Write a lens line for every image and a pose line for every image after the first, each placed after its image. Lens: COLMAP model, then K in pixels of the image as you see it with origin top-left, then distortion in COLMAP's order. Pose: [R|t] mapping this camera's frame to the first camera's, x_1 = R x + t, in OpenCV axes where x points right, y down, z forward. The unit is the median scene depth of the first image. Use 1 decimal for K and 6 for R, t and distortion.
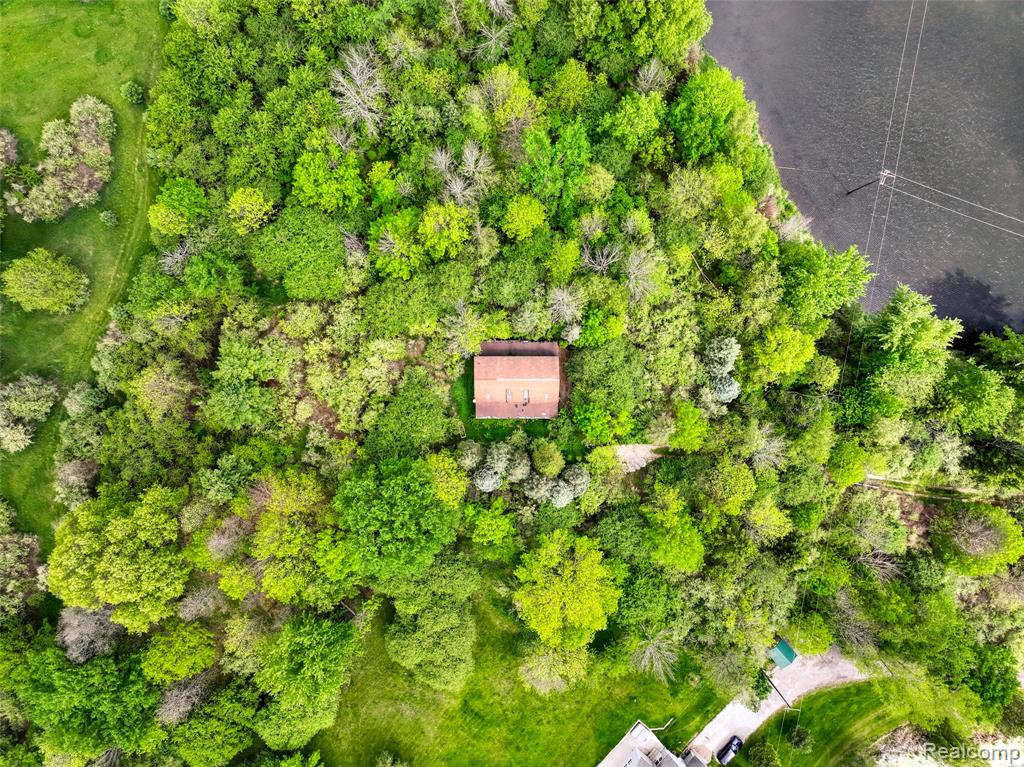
lens RADIAL K [[704.9, 0, 511.1], [0, 704.9, 383.6], [0, 0, 1]] dist [0.009851, -0.003578]
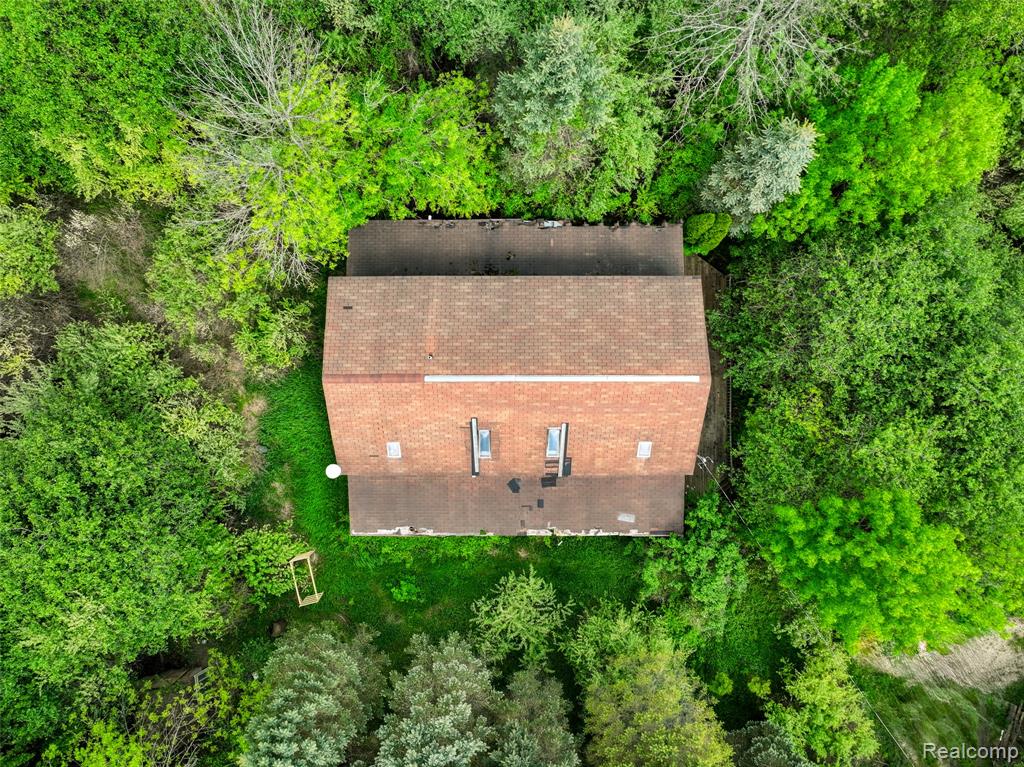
lens RADIAL K [[704.9, 0, 512.9], [0, 704.9, 382.9], [0, 0, 1]] dist [0.009851, -0.003578]
pose [[1.000000, 0.000937, -0.000287, 0.007035], [-0.000938, 0.999997, -0.002468, -0.003546], [0.000284, 0.002469, 0.999997, 0.761868]]
